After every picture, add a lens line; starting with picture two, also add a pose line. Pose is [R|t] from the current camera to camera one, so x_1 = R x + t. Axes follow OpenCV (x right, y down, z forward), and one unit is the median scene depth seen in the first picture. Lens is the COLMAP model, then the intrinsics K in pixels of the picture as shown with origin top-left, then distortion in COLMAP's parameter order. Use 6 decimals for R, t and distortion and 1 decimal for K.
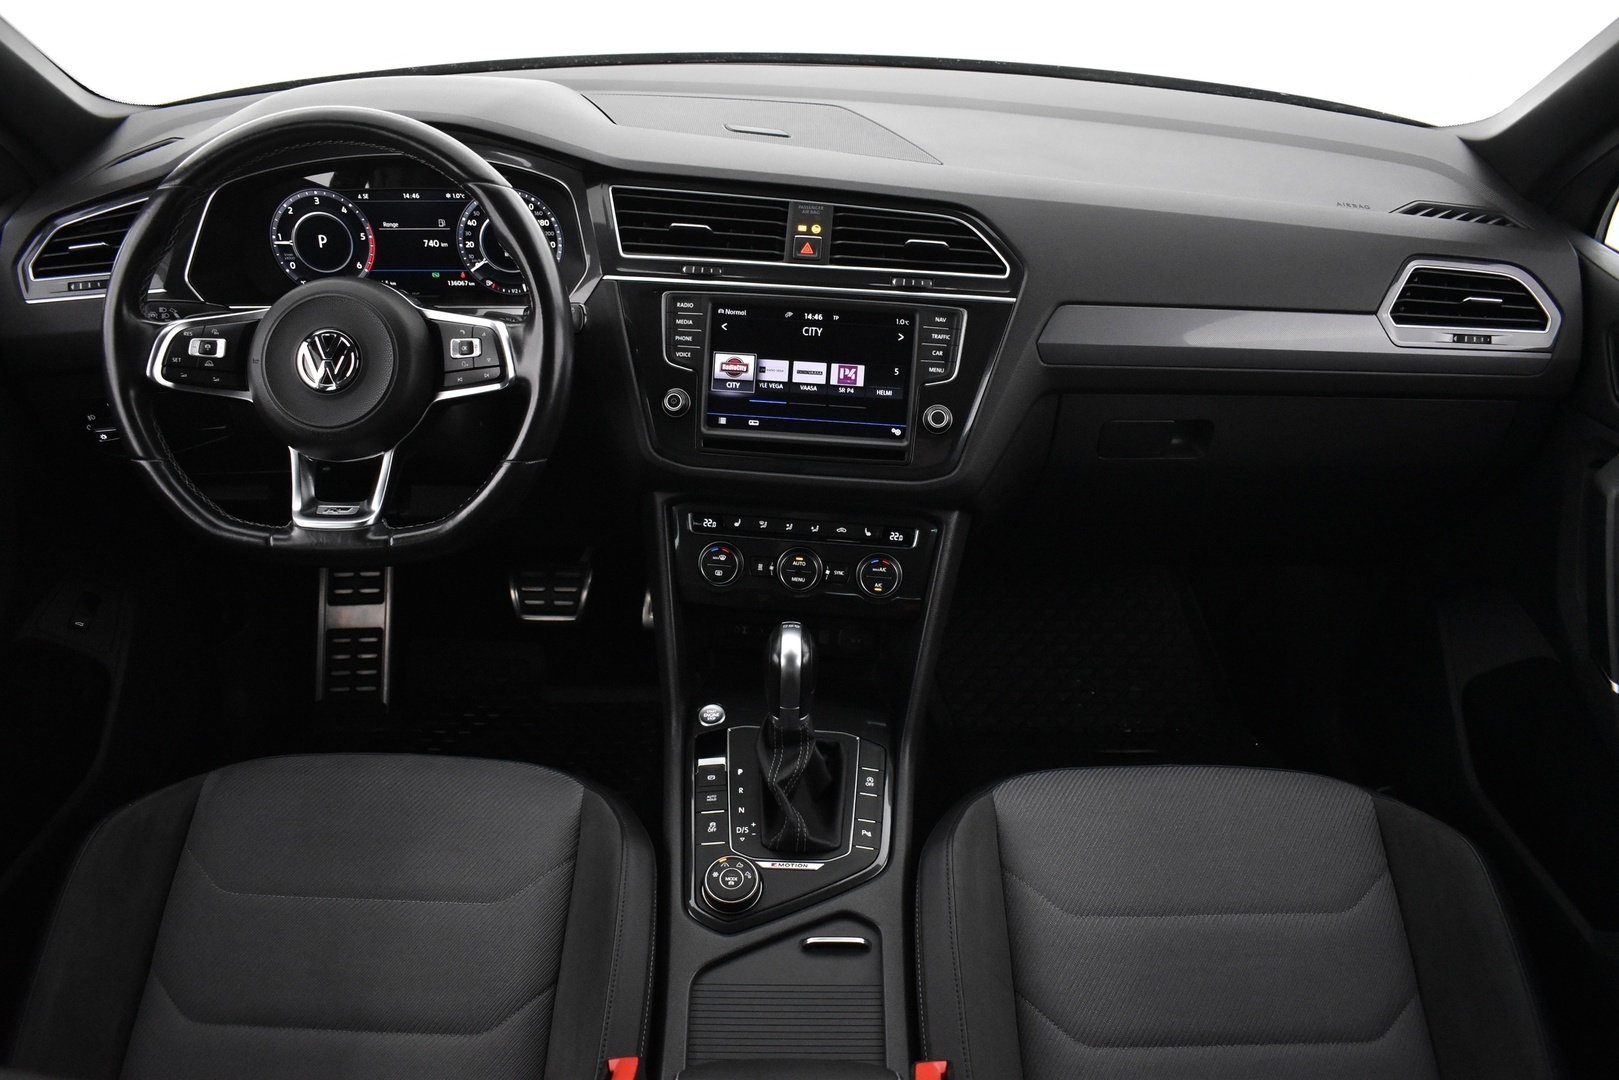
lens RADIAL K [[1255.3, 0, 805.3], [0, 1255.3, 538.4], [0, 0, 1]] dist [-0.105772, 0.009955]
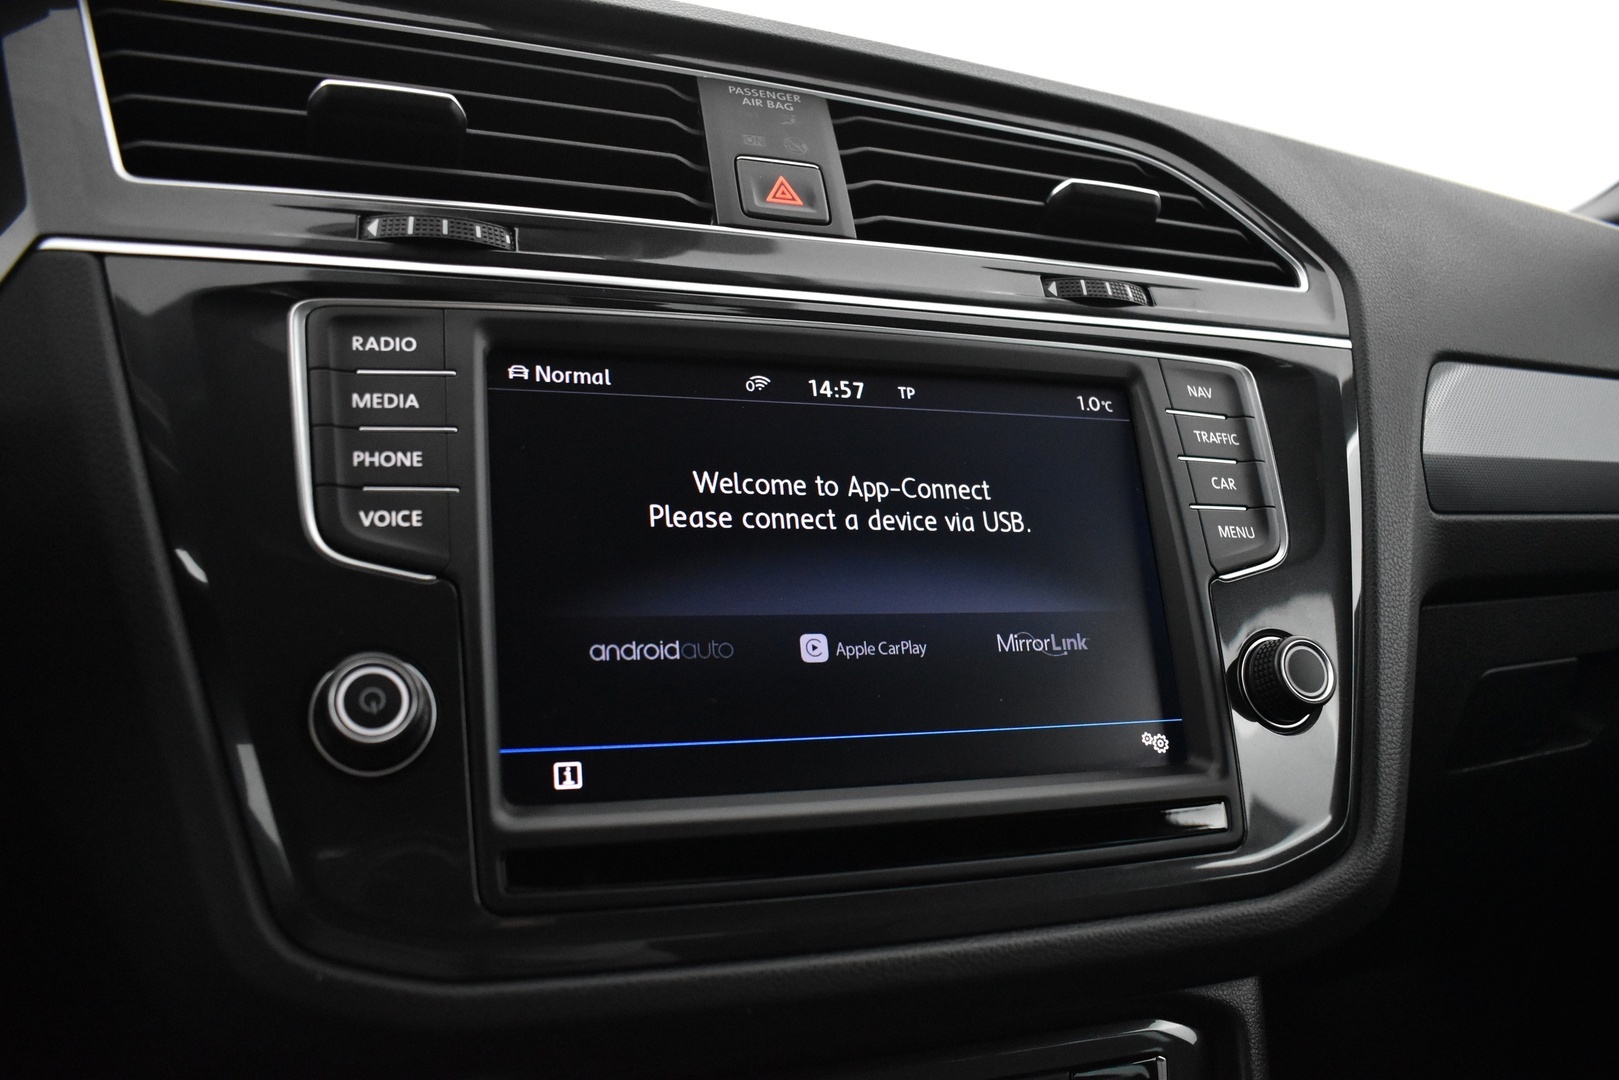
lens RADIAL K [[1255.3, 0, 816.3], [0, 1255.3, 540.9], [0, 0, 1]] dist [-0.105772, 0.009955]
pose [[0.909020, -0.034141, 0.415352, -0.124068], [0.178780, 0.932222, -0.314642, -0.051864], [-0.376458, 0.360273, 0.853512, 0.769282]]
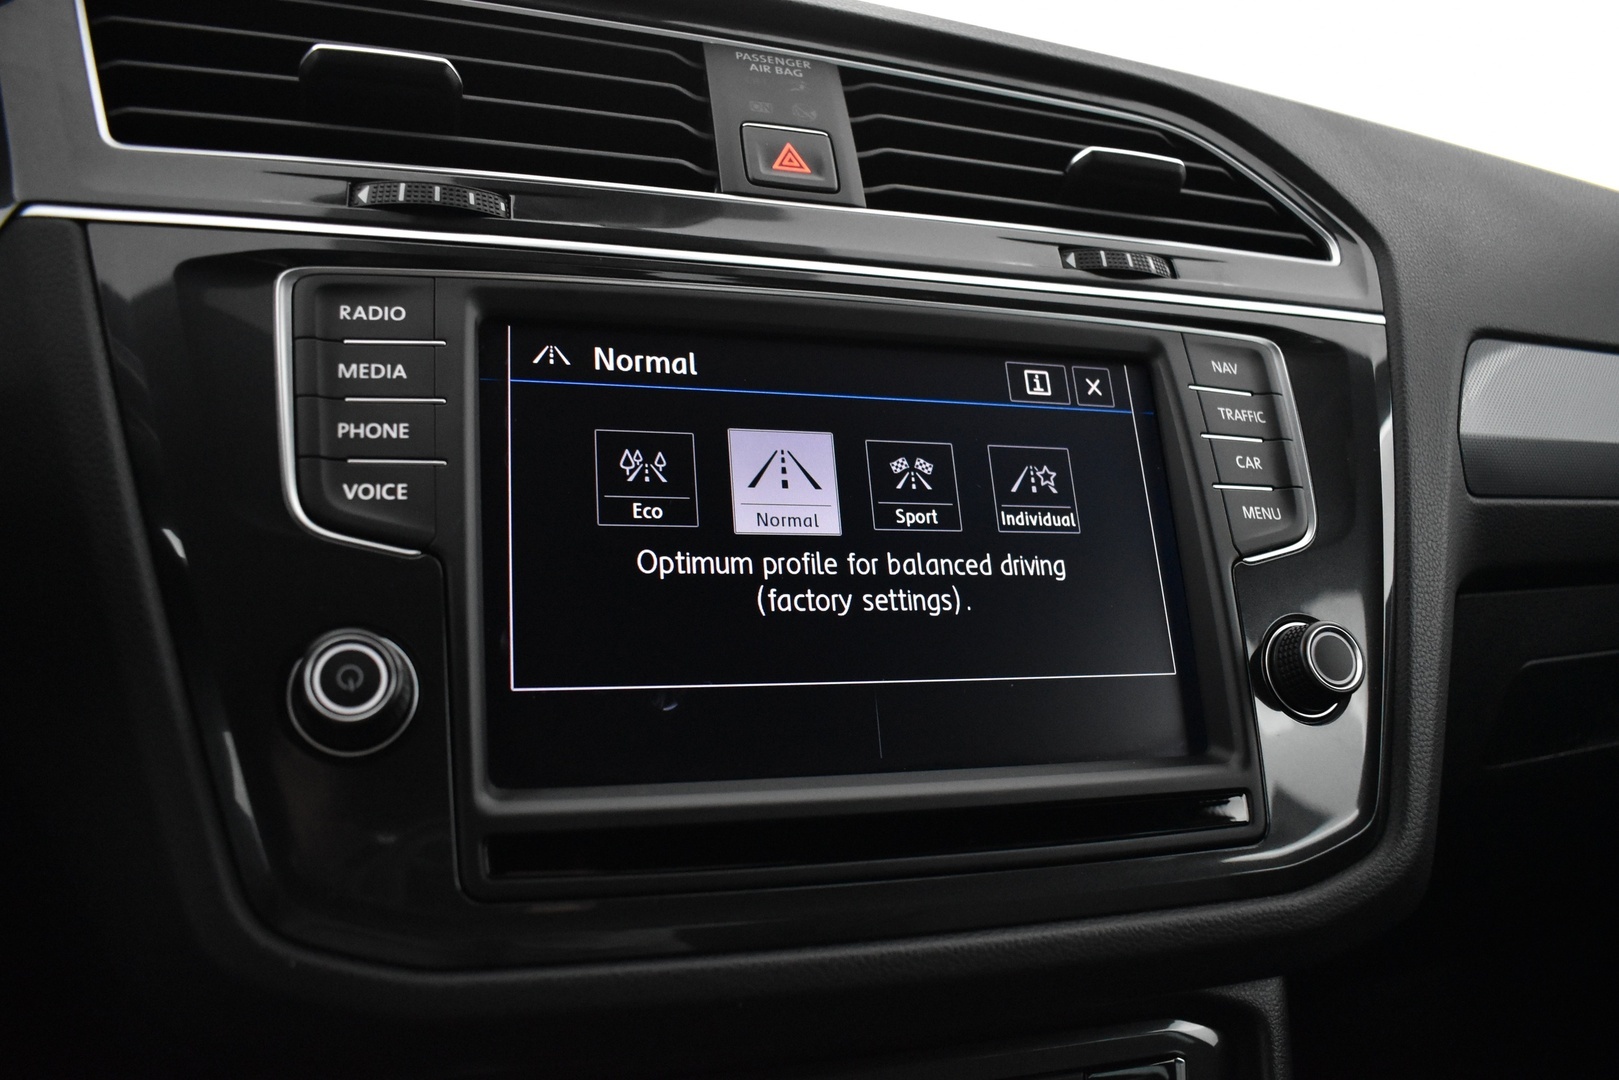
lens RADIAL K [[1255.3, 0, 816.4], [0, 1255.3, 542.7], [0, 0, 1]] dist [-0.105772, 0.009955]
pose [[0.921573, -0.032731, 0.386822, -0.112726], [0.164984, 0.934996, -0.313947, -0.050529], [-0.351401, 0.353145, 0.867067, 0.776521]]
